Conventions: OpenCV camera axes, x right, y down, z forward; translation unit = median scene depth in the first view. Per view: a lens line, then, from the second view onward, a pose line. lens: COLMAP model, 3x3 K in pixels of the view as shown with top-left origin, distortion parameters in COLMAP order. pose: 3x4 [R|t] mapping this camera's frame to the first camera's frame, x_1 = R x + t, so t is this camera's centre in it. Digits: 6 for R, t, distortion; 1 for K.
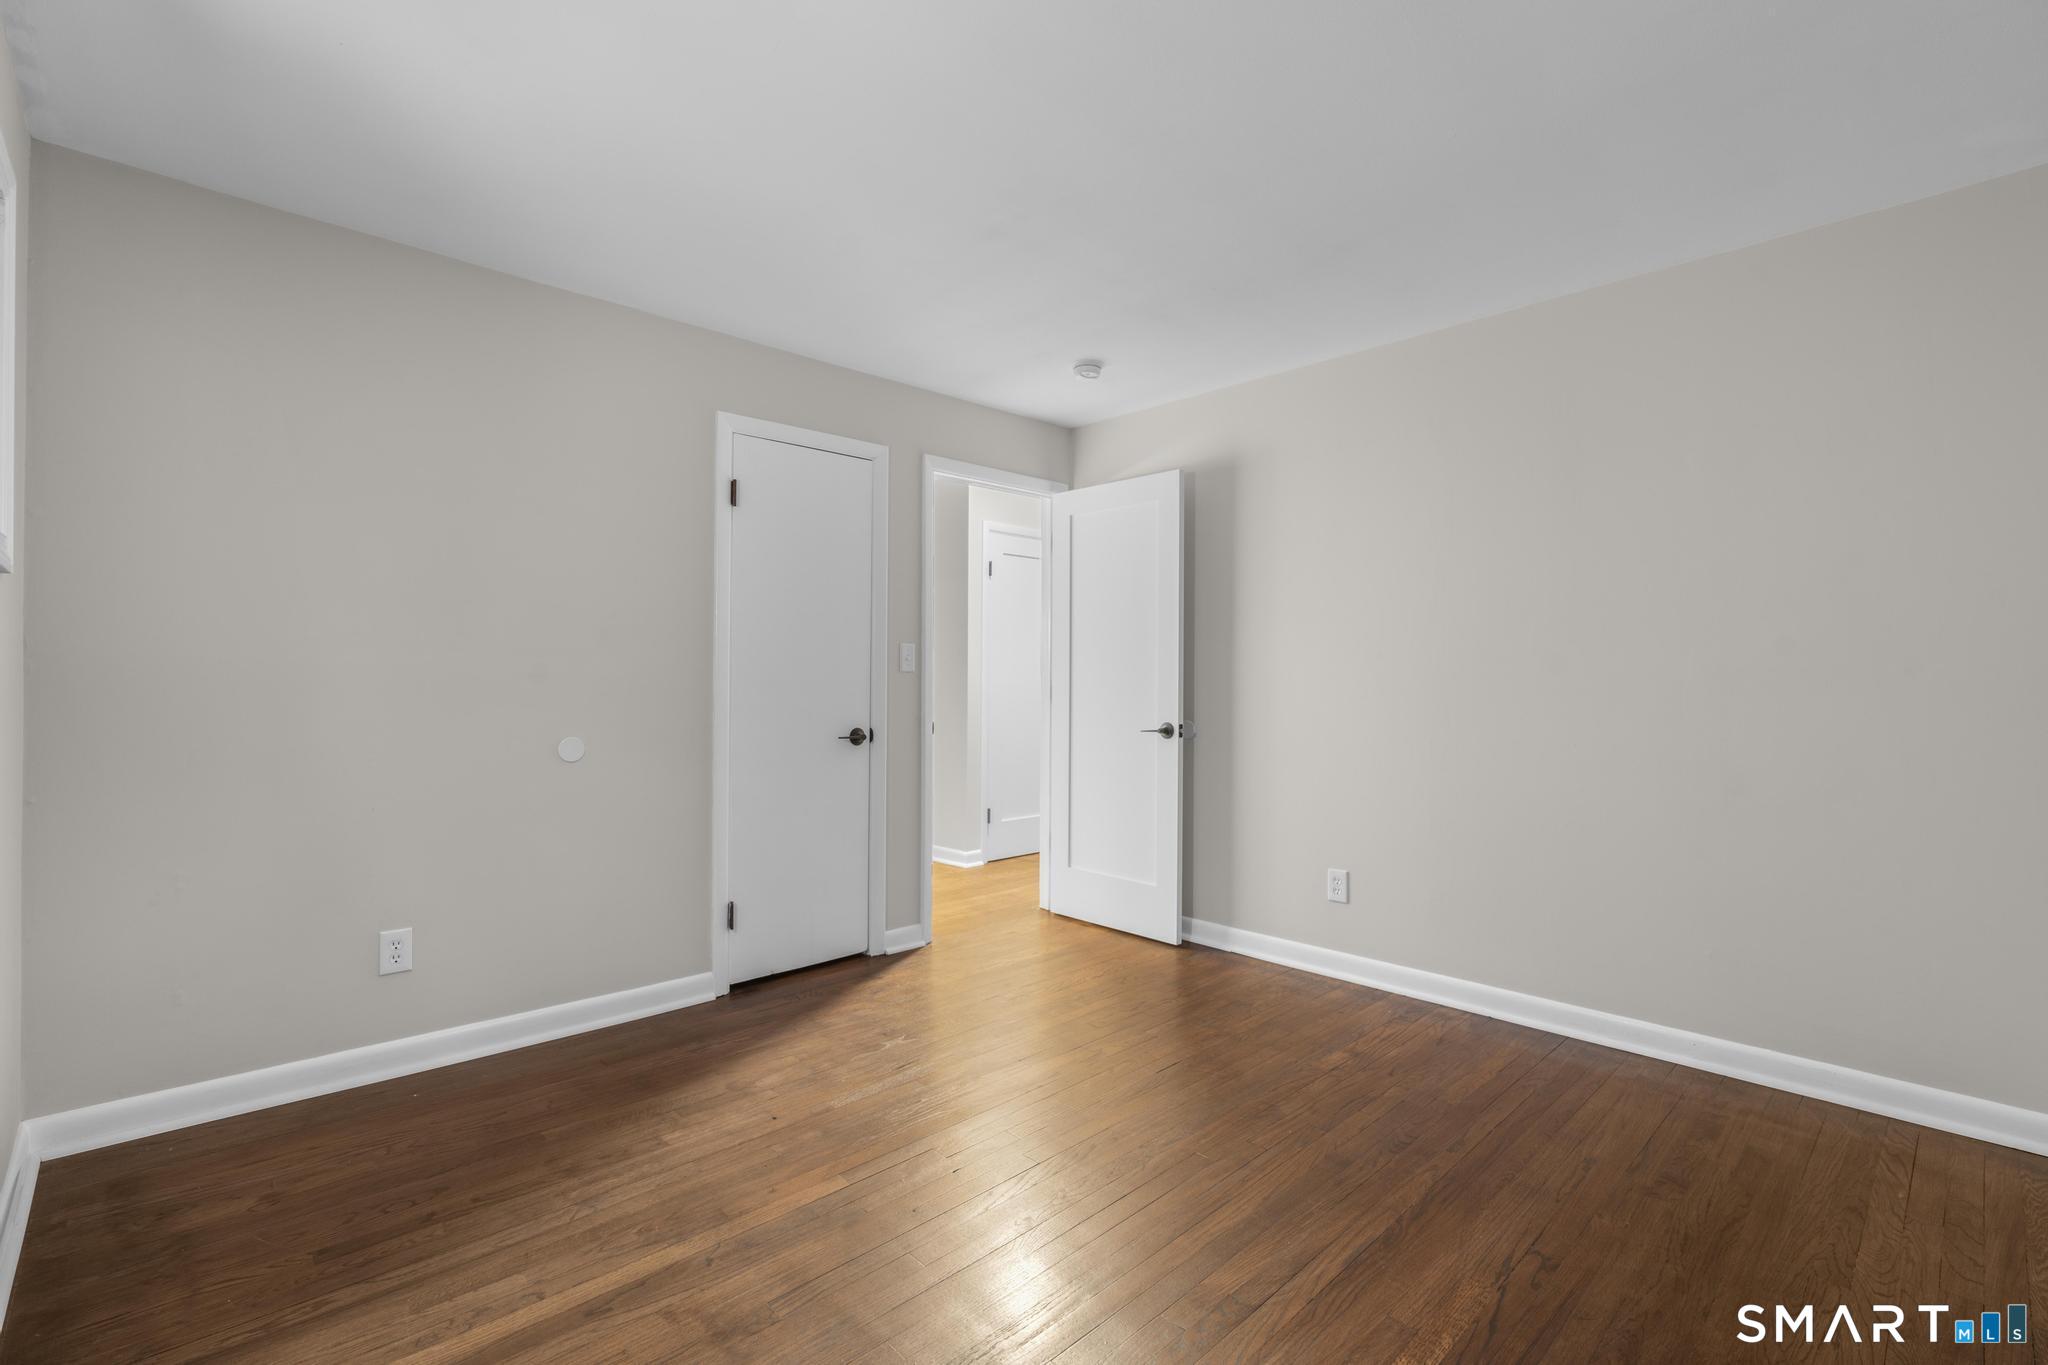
lens RADIAL K [[925.1, 0, 1024.0], [0, 925.1, 682.5], [0, 0, 1]] dist [-0.001435, -0.000300]
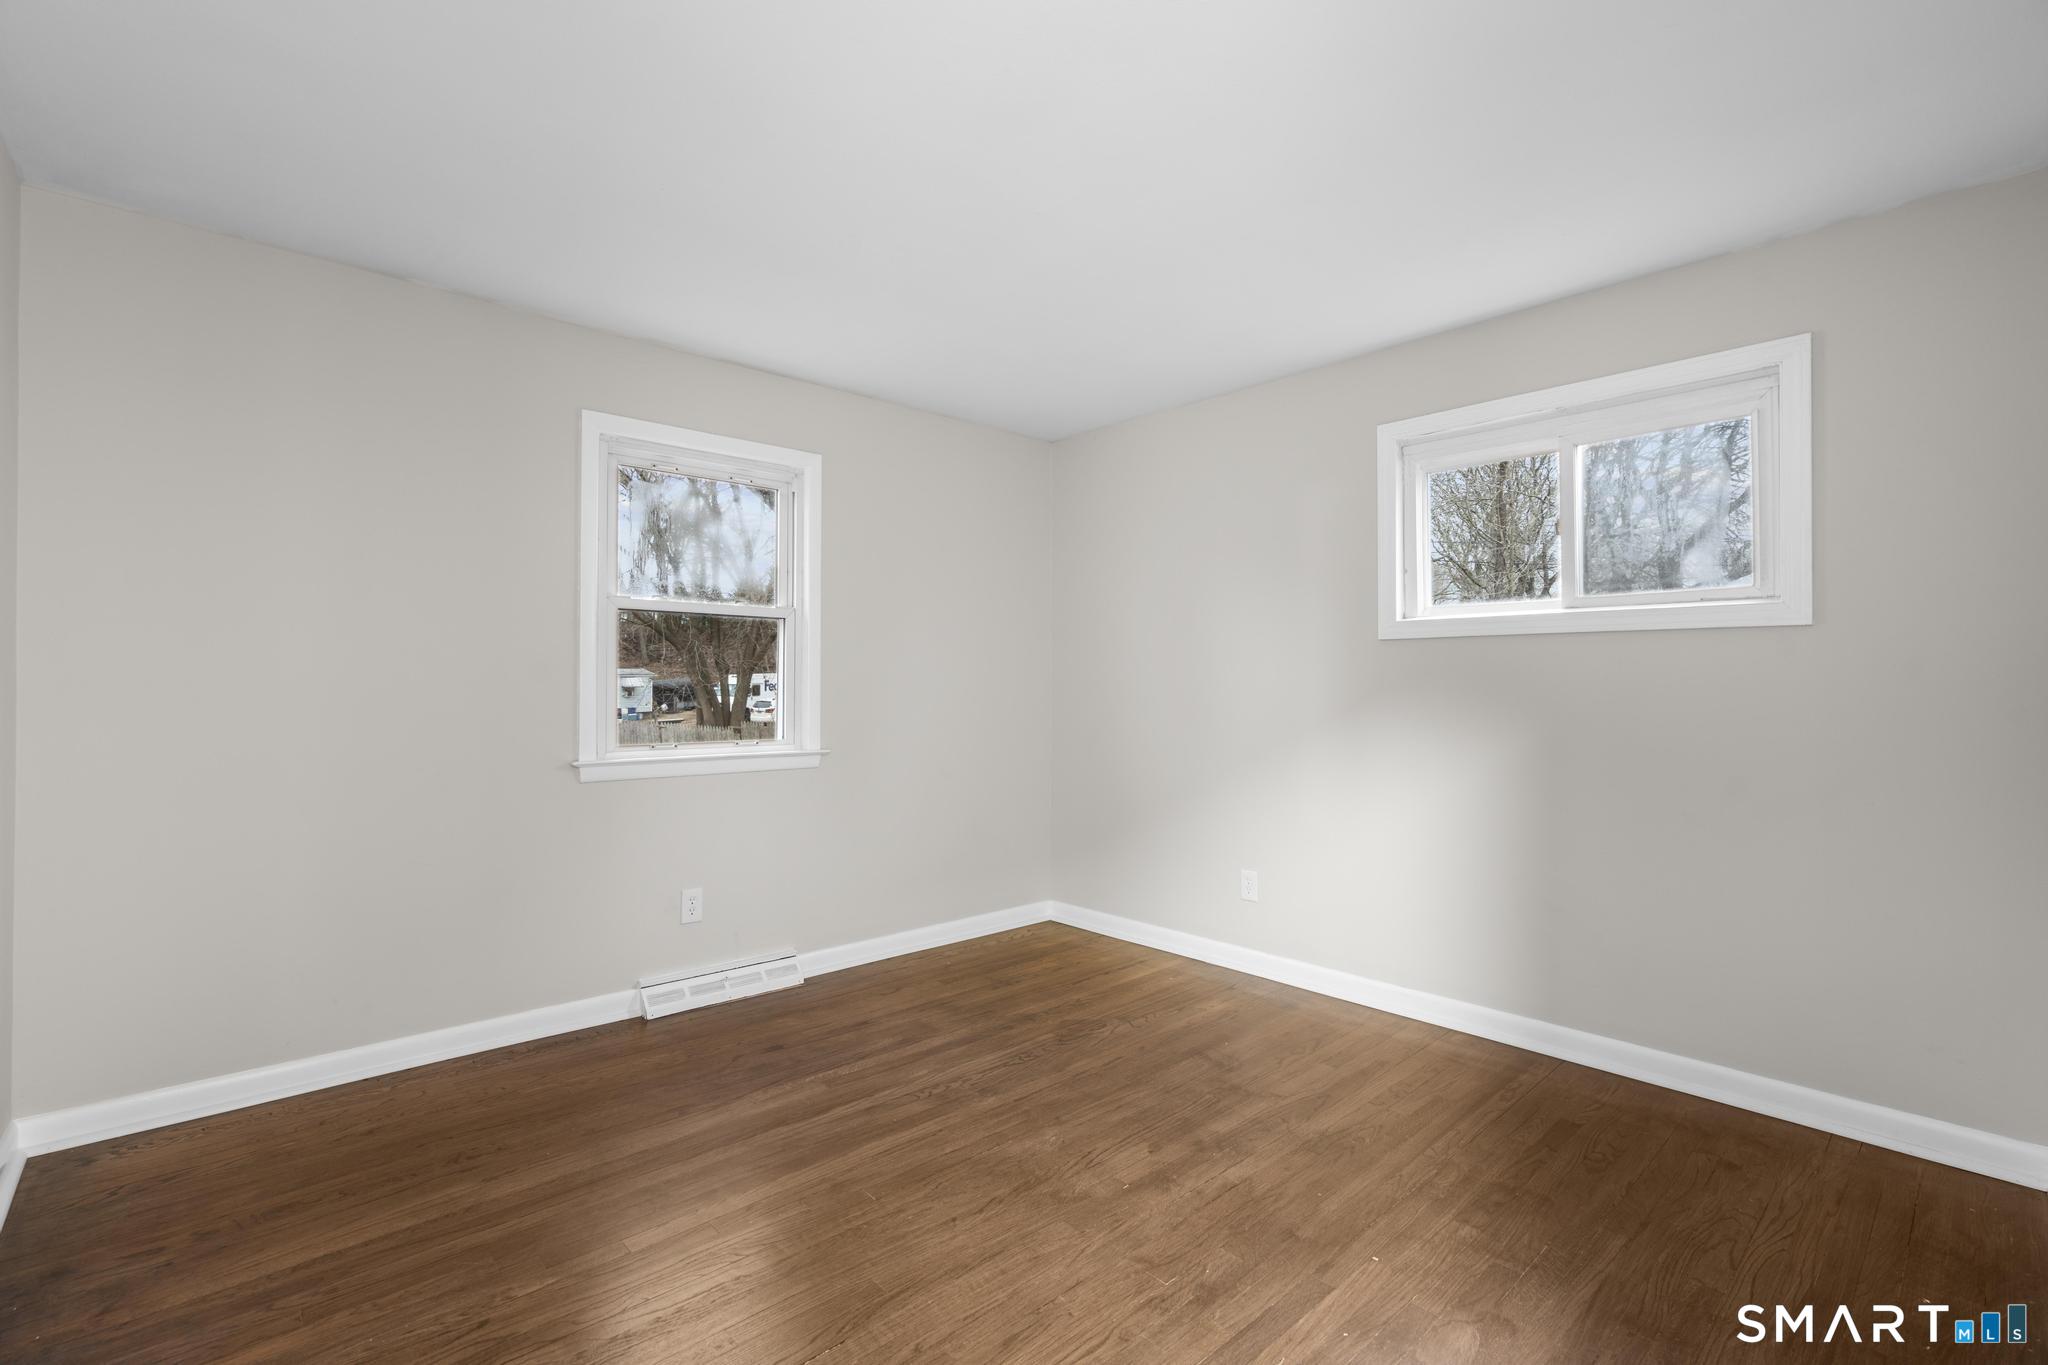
lens RADIAL K [[925.1, 0, 1024.0], [0, 925.1, 682.5], [0, 0, 1]] dist [-0.001435, -0.000300]
pose [[-0.999743, -0.005129, 0.022077, 0.017631], [-0.005056, 0.999982, 0.003362, -0.025066], [-0.022094, 0.003250, -0.999751, 2.071413]]
